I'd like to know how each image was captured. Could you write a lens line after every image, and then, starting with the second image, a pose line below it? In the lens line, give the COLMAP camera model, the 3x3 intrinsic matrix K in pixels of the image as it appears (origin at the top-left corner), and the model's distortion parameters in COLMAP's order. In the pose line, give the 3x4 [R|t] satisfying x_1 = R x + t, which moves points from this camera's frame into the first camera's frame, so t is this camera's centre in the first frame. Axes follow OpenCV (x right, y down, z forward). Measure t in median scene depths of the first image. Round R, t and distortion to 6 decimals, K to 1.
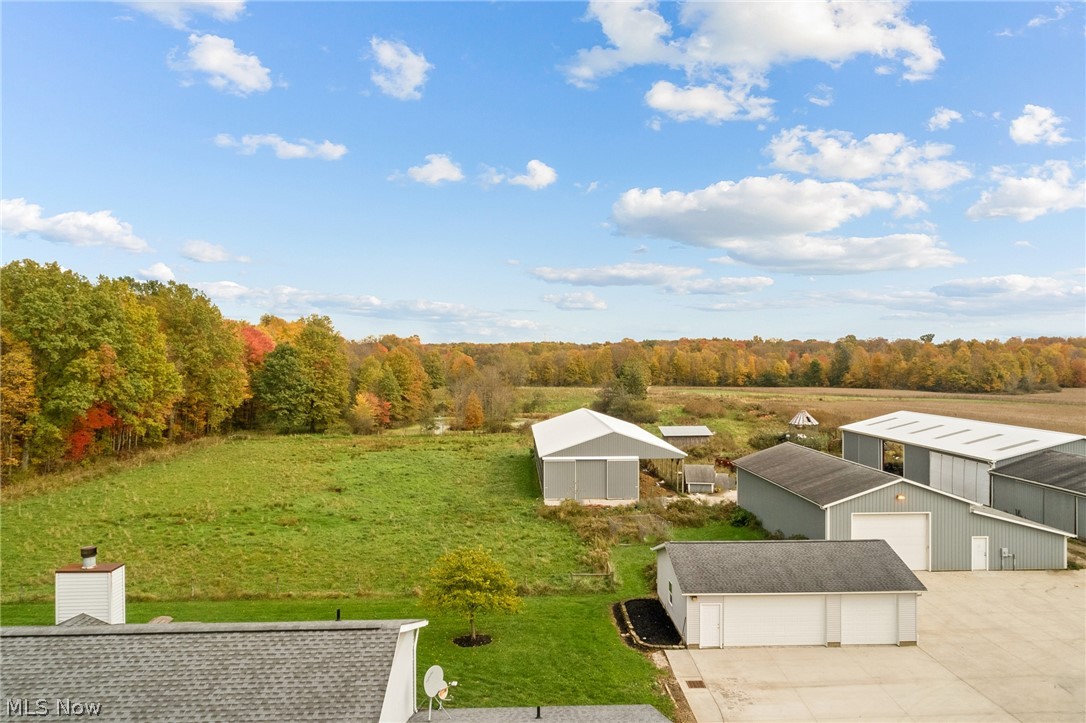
lens RADIAL K [[735.4, 0, 554.0], [0, 735.4, 359.1], [0, 0, 1]] dist [-0.004516, 0.004401]
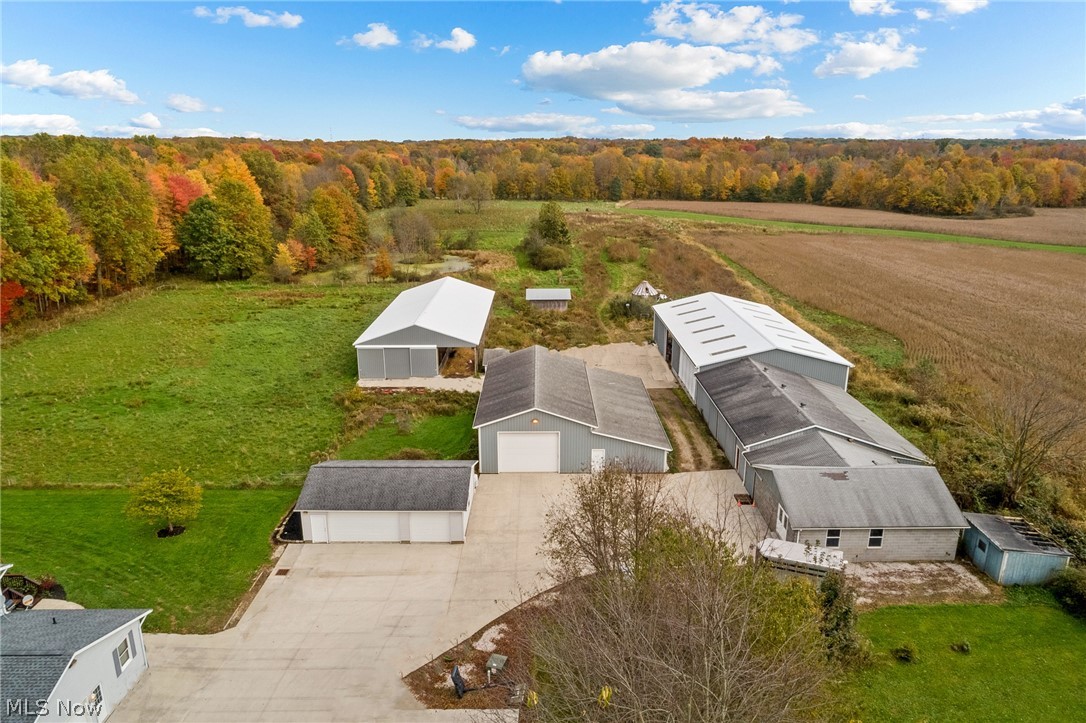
lens RADIAL K [[735.4, 0, 537.8], [0, 735.4, 367.6], [0, 0, 1]] dist [-0.004516, 0.004401]
pose [[0.999157, 0.011885, -0.039289, 0.155853], [-0.000451, 0.960289, 0.279007, -0.078031], [0.041045, -0.278754, 0.959485, -0.064012]]
